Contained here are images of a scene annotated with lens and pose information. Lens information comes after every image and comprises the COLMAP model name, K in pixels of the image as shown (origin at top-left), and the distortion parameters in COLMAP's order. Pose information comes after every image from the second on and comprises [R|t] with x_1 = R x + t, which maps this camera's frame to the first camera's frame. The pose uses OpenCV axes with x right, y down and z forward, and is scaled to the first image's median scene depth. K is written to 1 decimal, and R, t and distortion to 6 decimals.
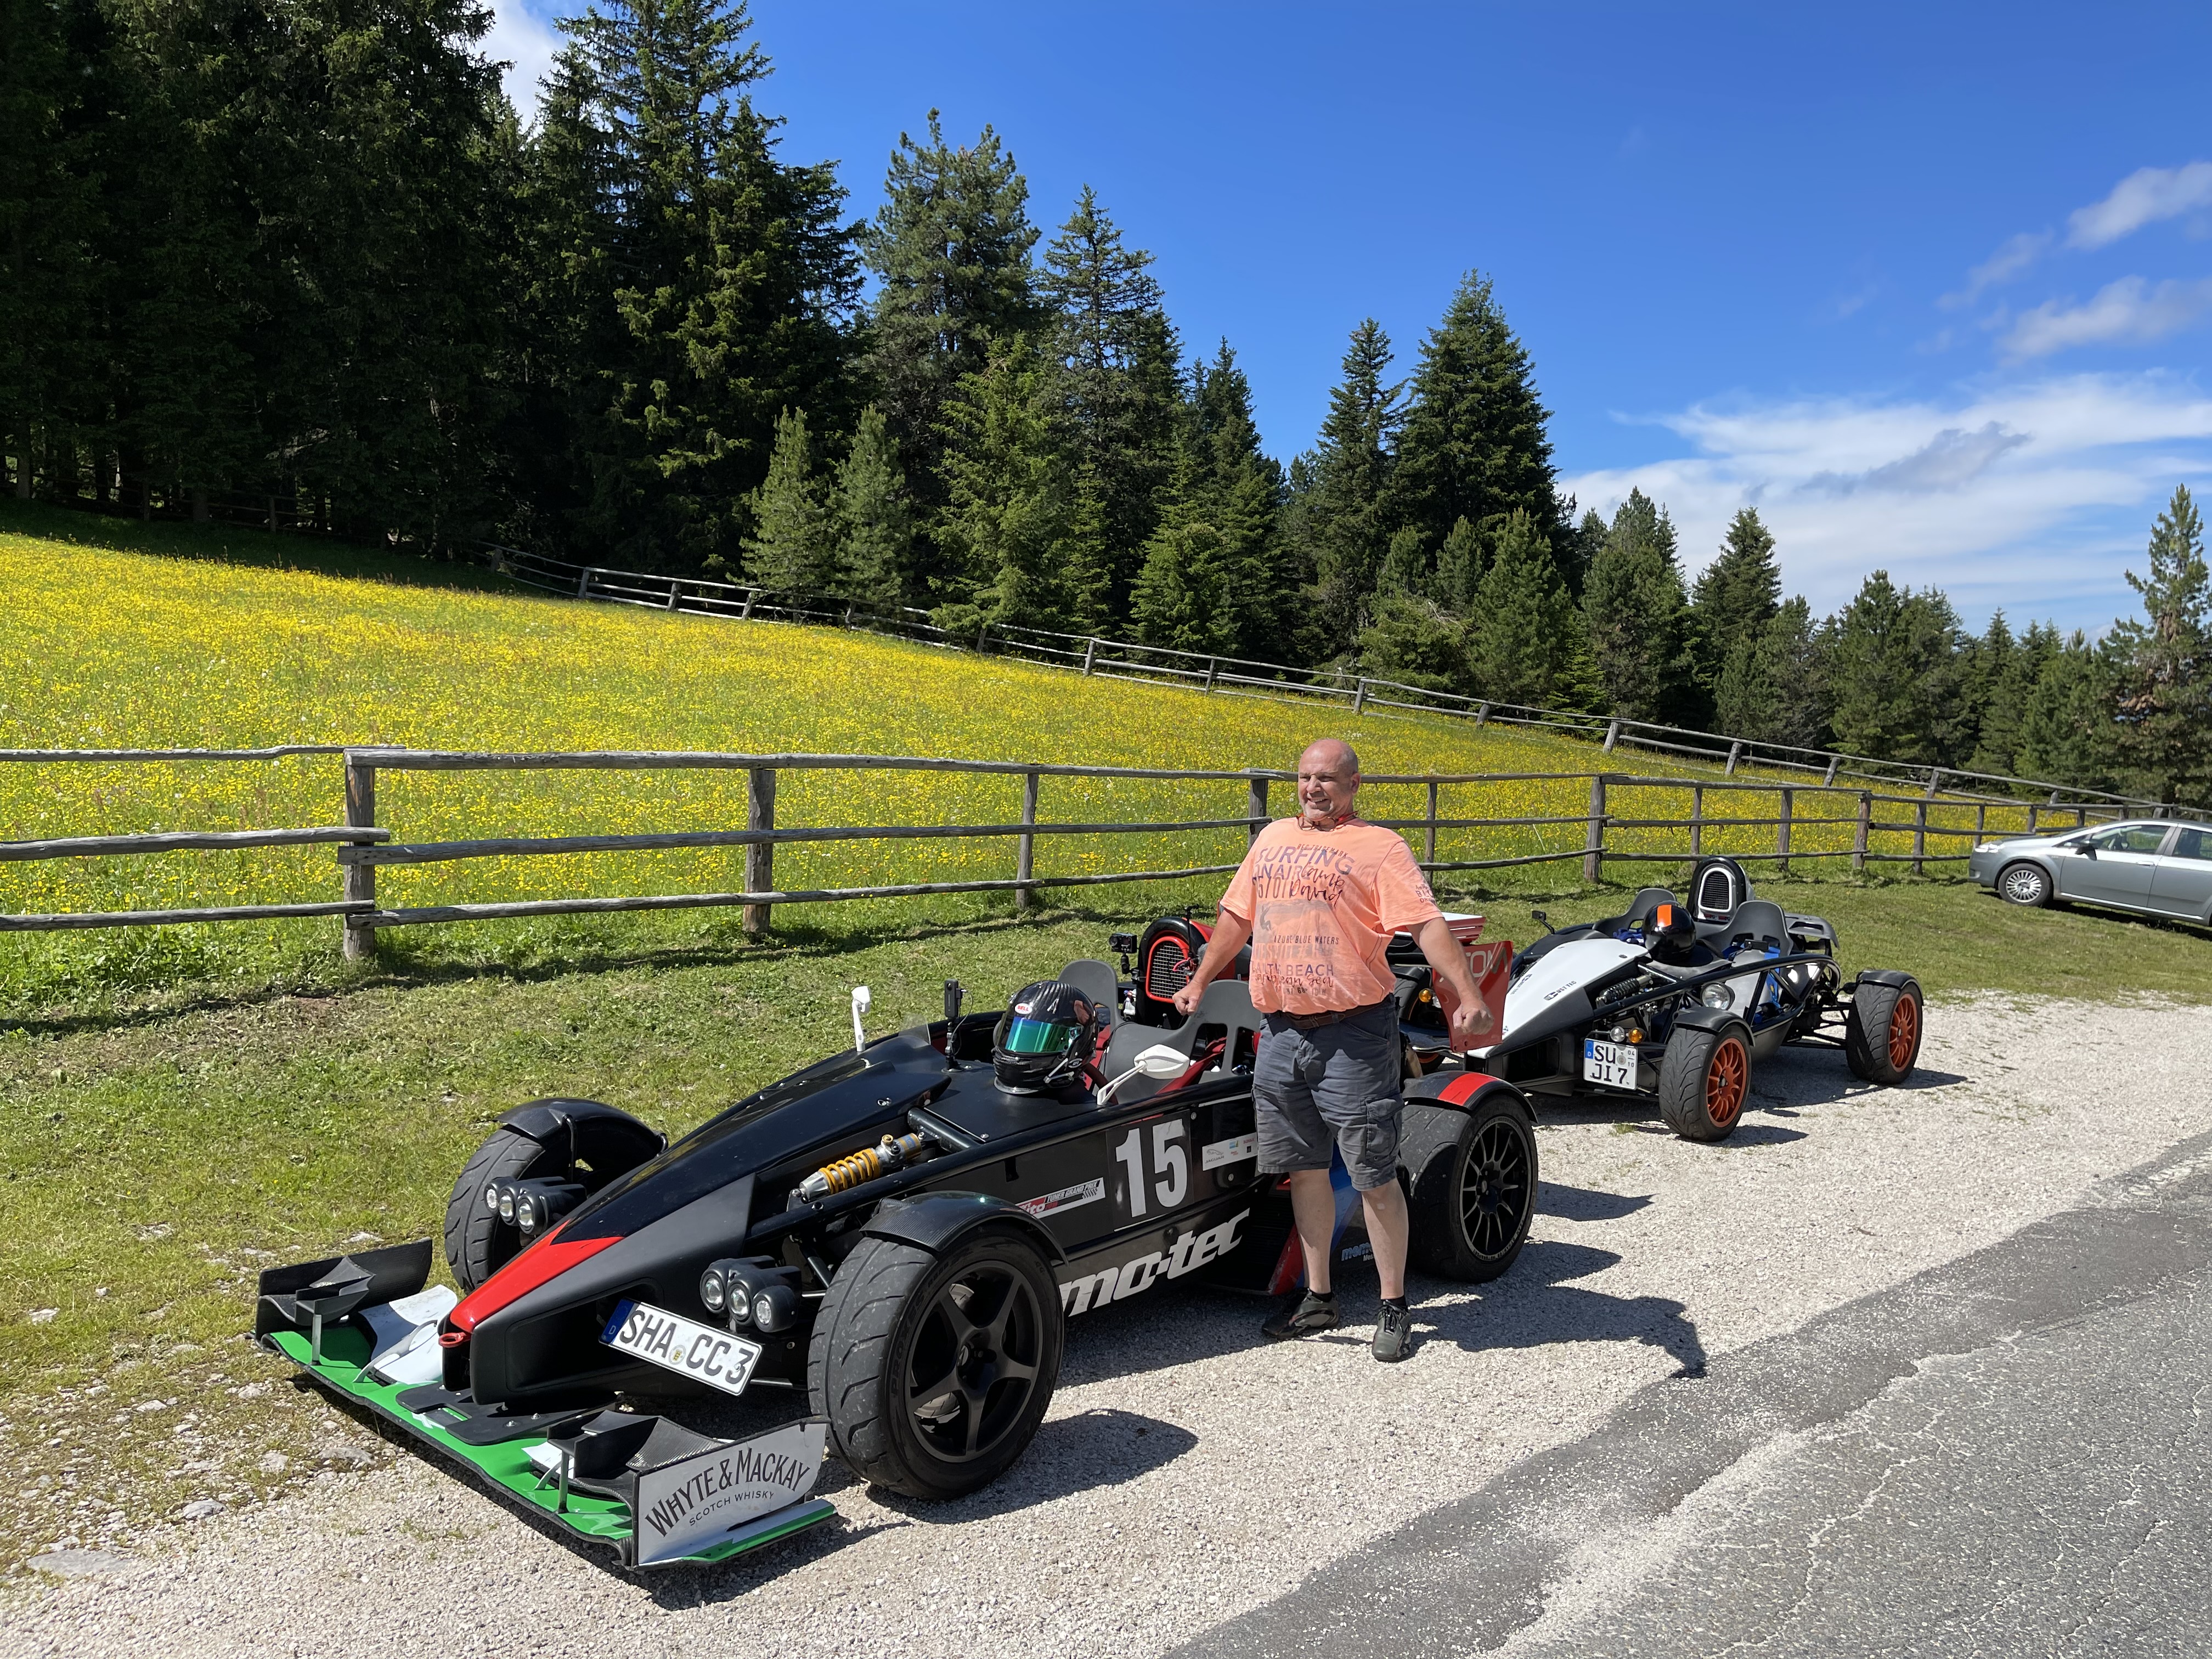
lens RADIAL K [[1662.2, 0, 1113.5], [0, 1662.2, 834.2], [0, 0, 1]] dist [0.075837, -0.095150]
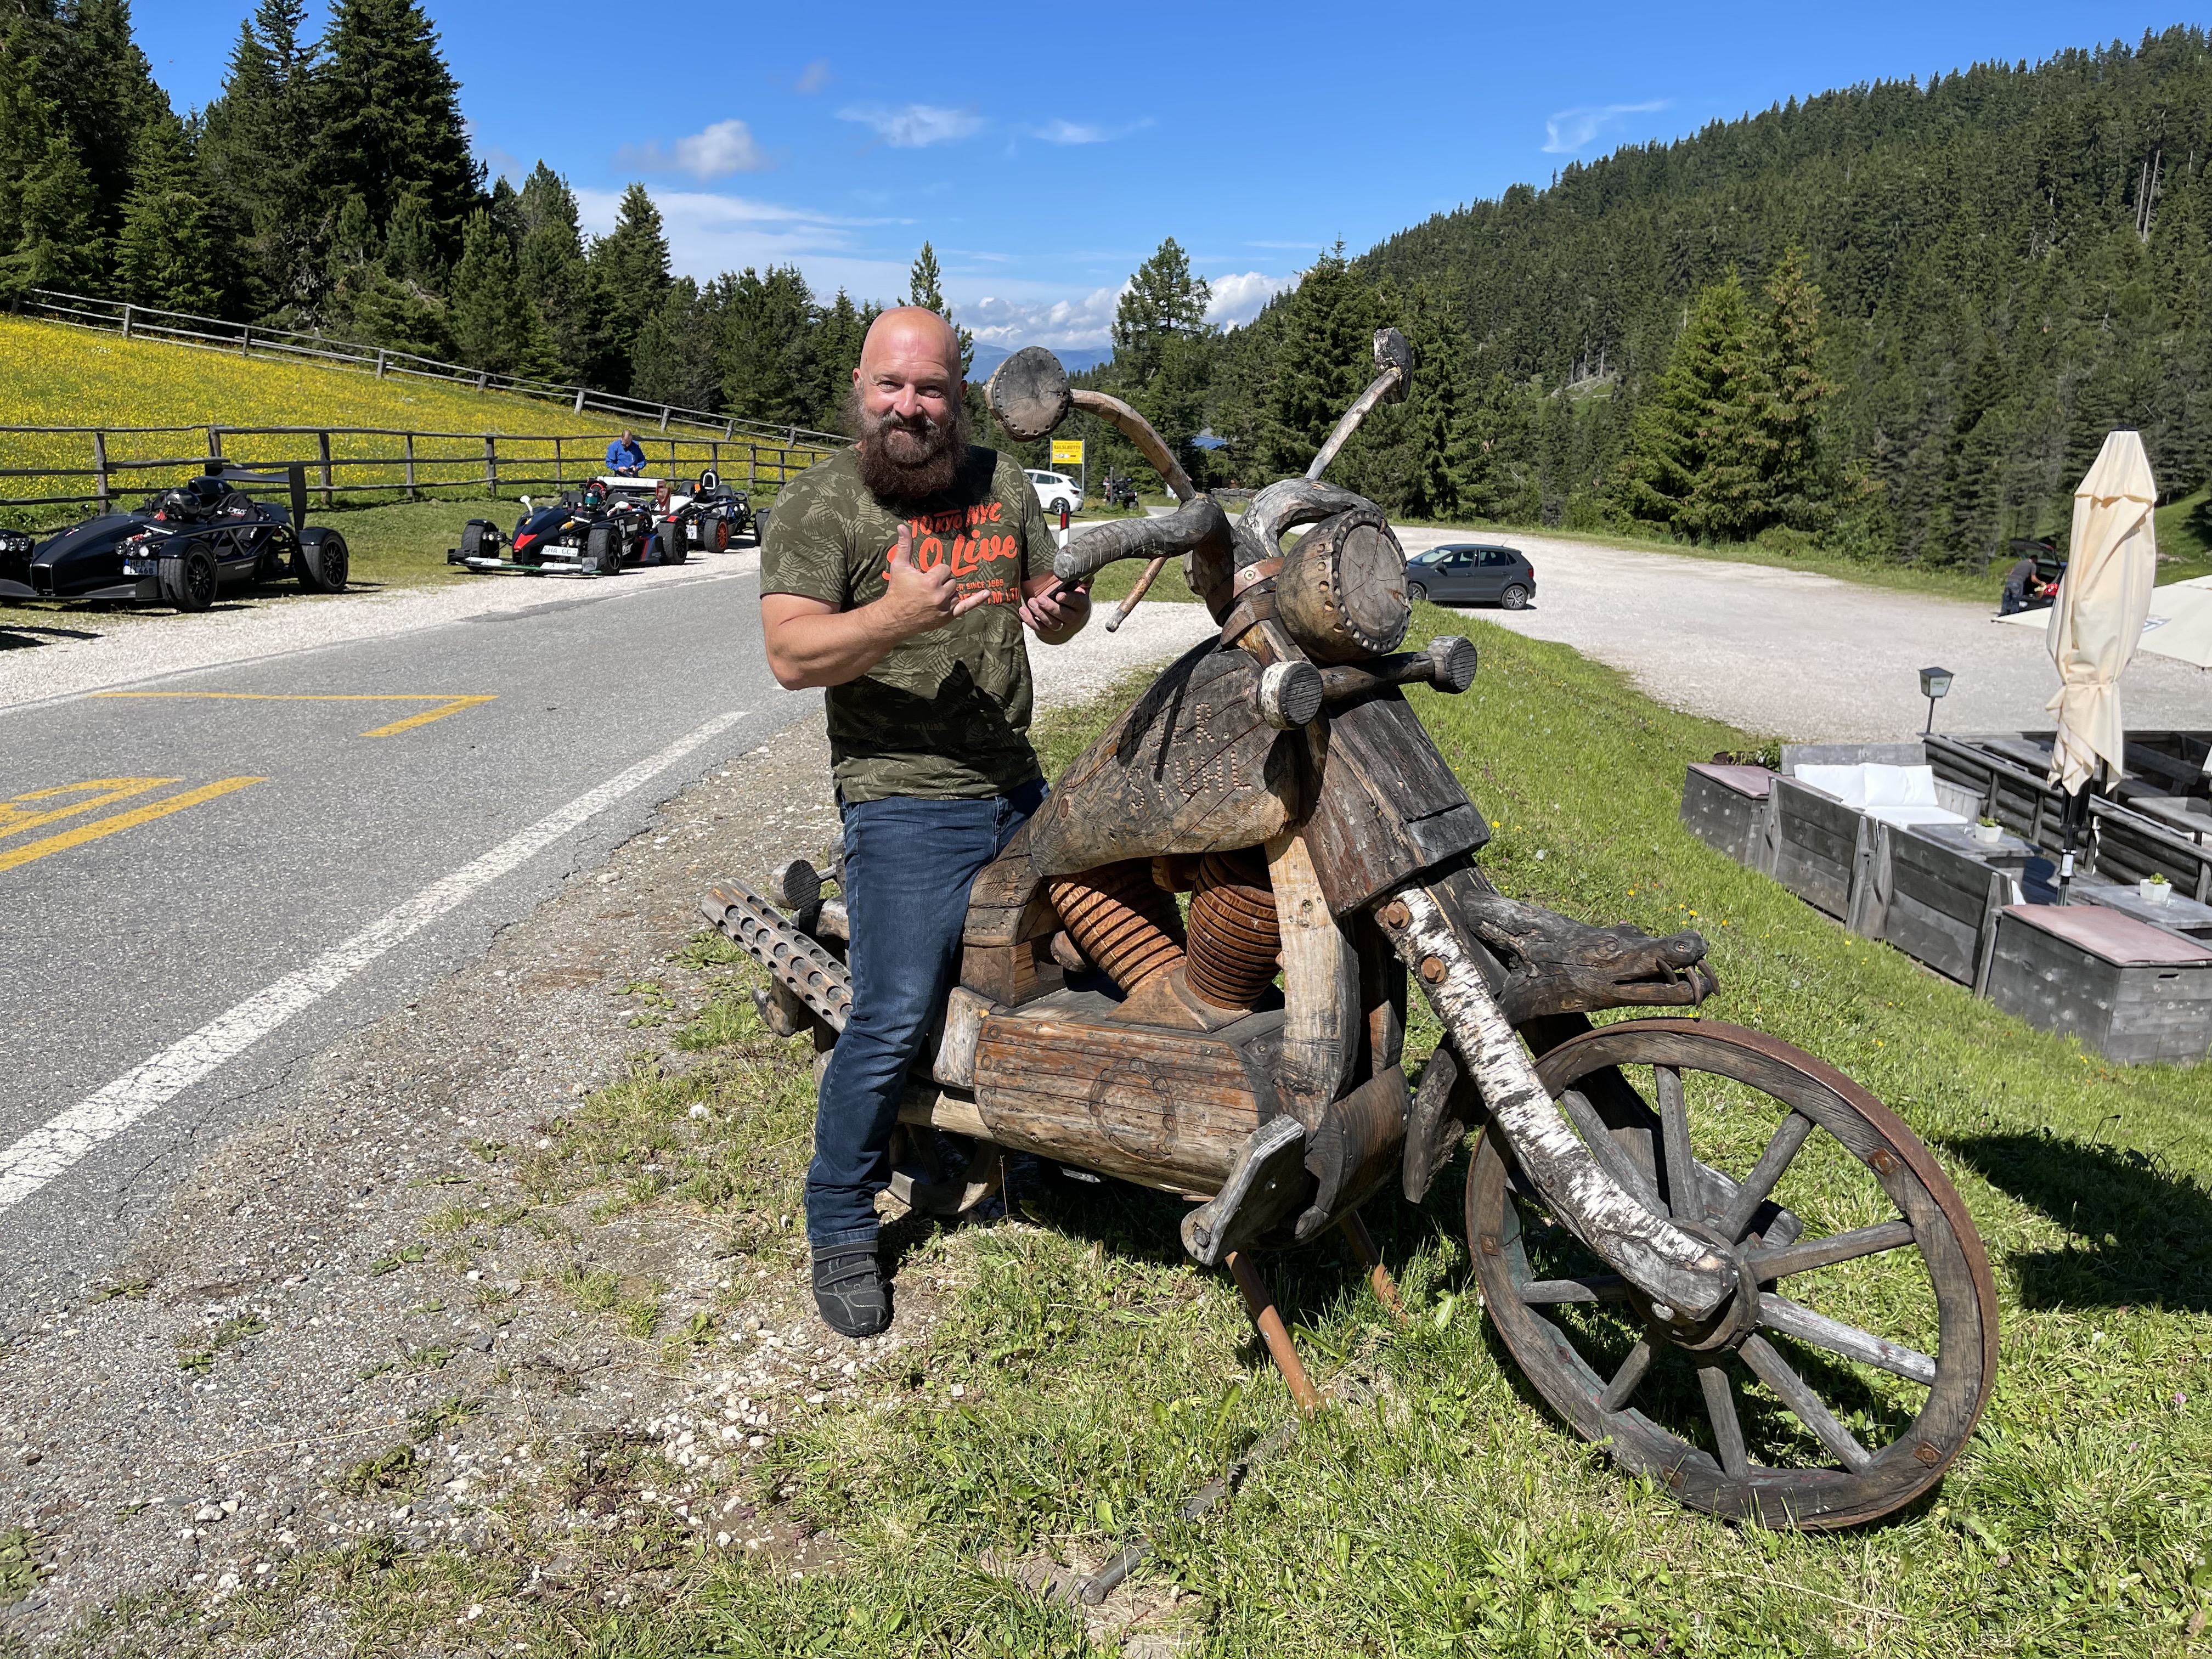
lens RADIAL K [[1662.2, 0, 1102.4], [0, 1662.2, 818.9], [0, 0, 1]] dist [0.075837, -0.095150]
pose [[0.811295, -0.127162, 0.570641, -0.651675], [0.013502, 0.979874, 0.199159, 0.031783], [-0.584481, -0.153872, 0.796684, -1.433085]]
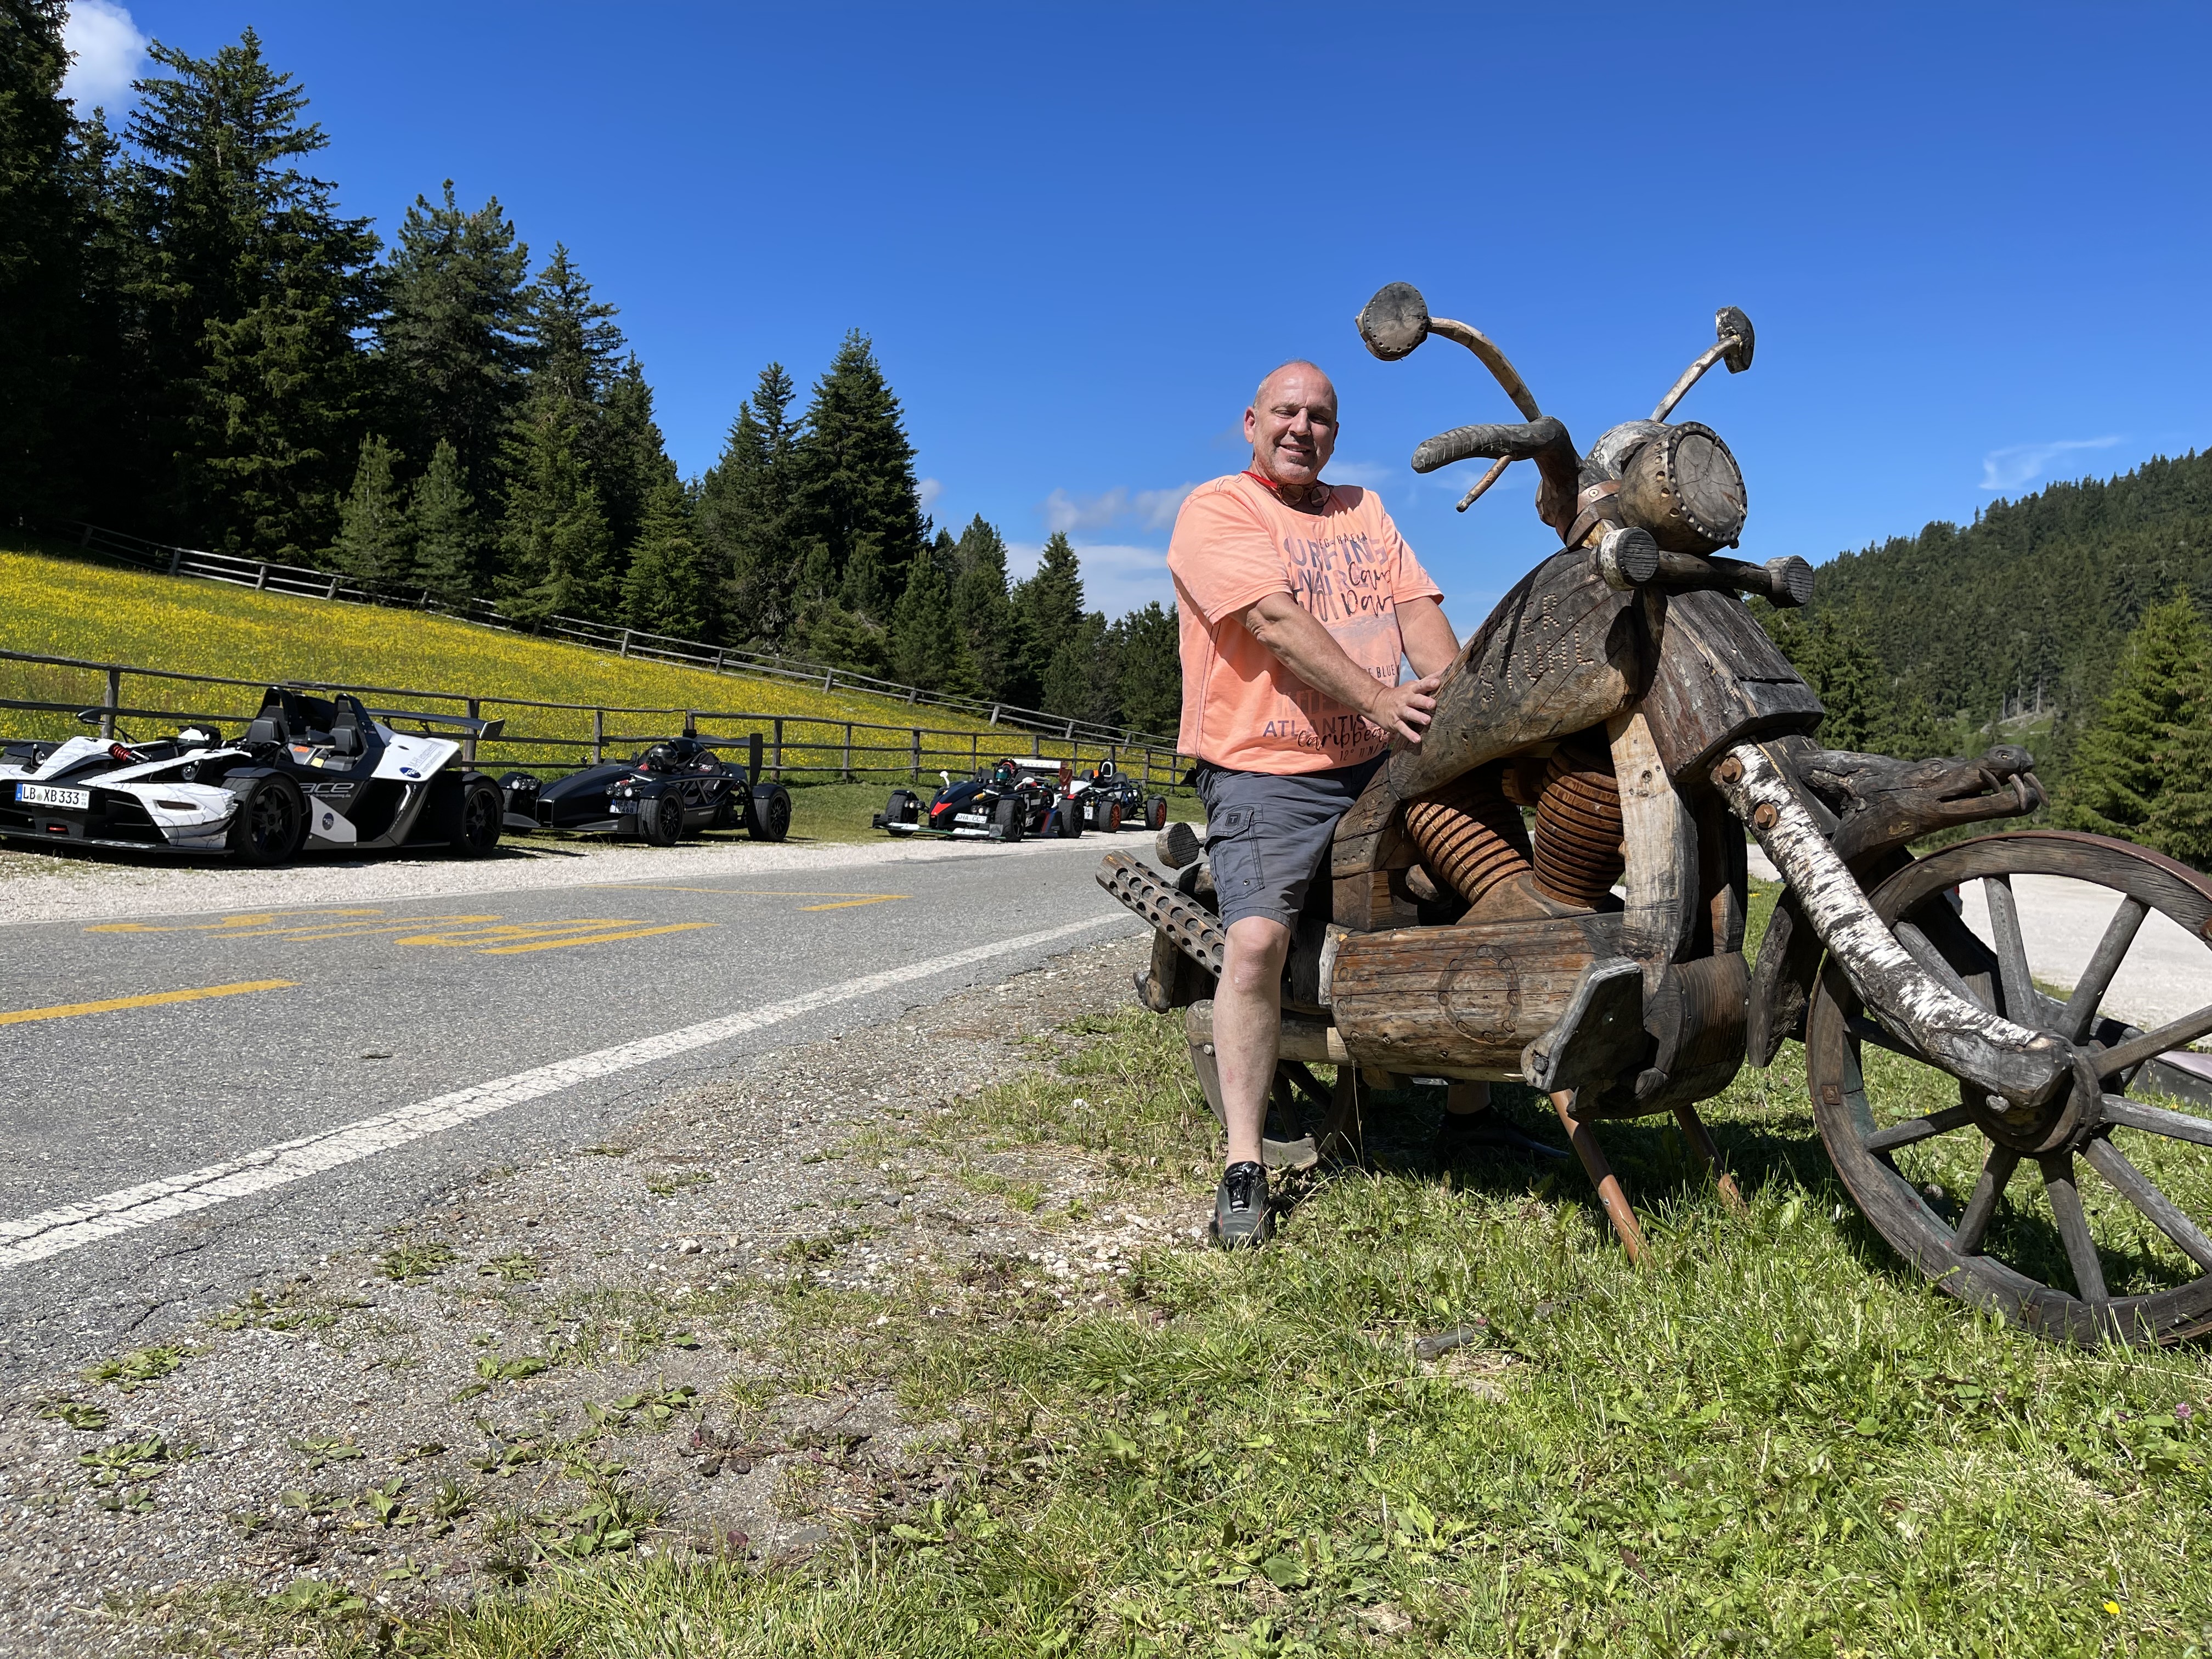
lens RADIAL K [[1662.2, 0, 1116.1], [0, 1662.2, 829.5], [0, 0, 1]] dist [0.075837, -0.095150]
pose [[0.918986, 0.000944, 0.394288, -0.668382], [-0.006670, 0.999891, 0.013153, 0.084429], [-0.394233, -0.014717, 0.918893, -1.462689]]
